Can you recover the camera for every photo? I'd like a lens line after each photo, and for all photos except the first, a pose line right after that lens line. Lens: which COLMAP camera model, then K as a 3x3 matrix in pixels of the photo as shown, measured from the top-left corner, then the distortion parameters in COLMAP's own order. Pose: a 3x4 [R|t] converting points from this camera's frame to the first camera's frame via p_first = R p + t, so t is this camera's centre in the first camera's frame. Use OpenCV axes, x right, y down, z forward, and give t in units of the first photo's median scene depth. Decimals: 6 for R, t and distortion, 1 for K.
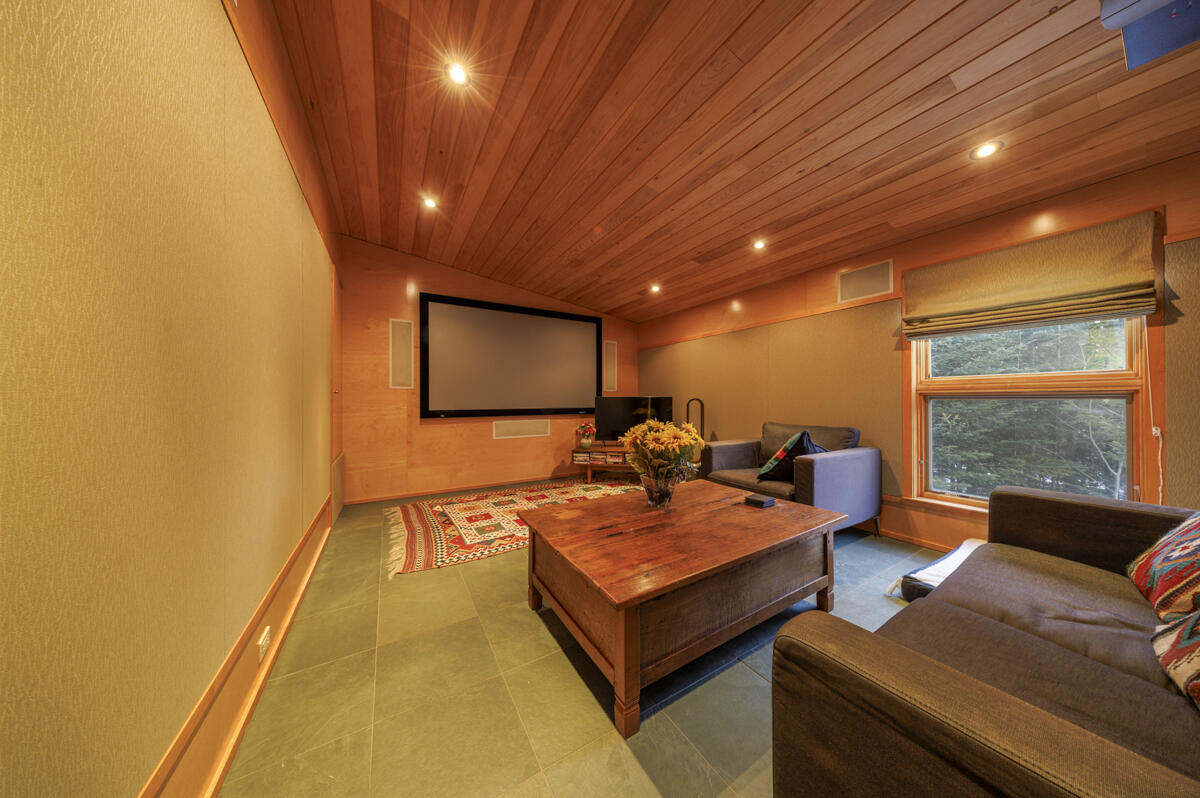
lens RADIAL K [[350.3, 0, 600.0], [0, 350.3, 399.0], [0, 0, 1]] dist [0.000422, 0.000006]
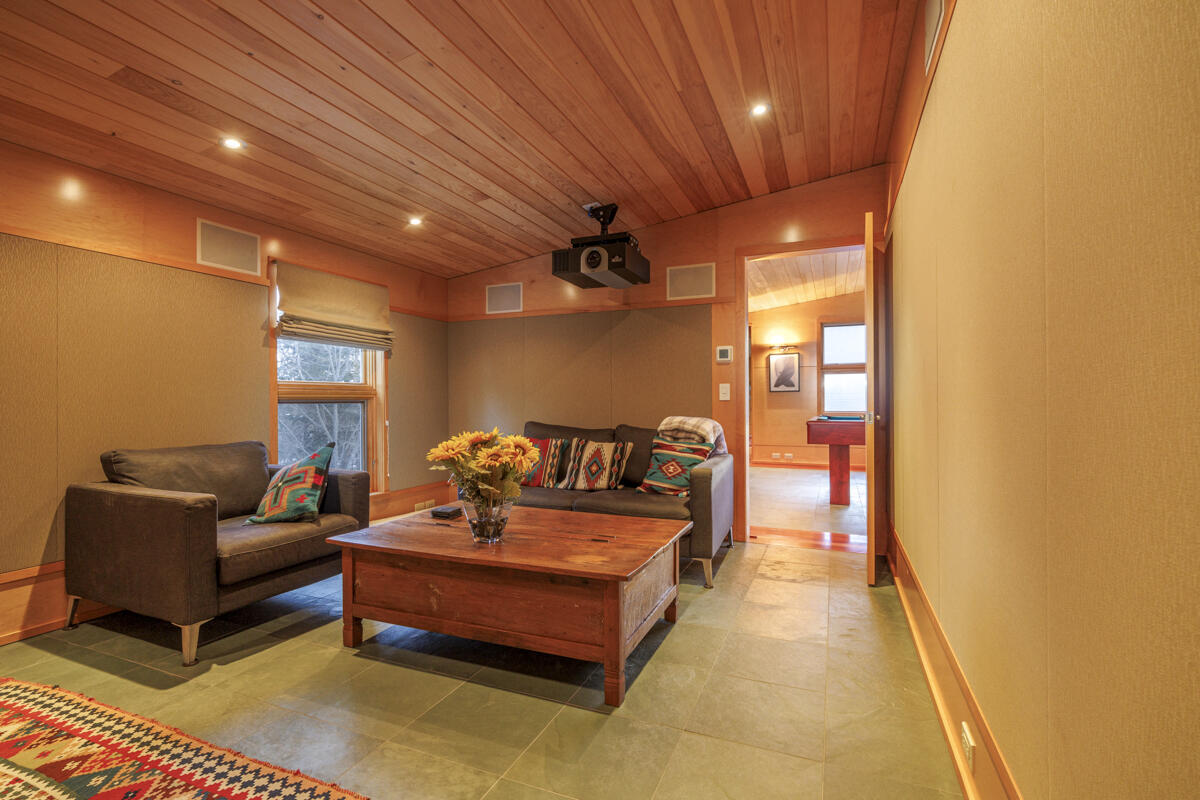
lens RADIAL K [[550.1, 0, 600.0], [0, 550.1, 400.0], [0, 0, 1]] dist [0.000733, -0.000059]
pose [[-0.582050, 0.005569, 0.813134, -0.946965], [0.002608, 0.999984, -0.004981, -0.000586], [-0.813149, -0.000778, -0.582055, 1.486557]]
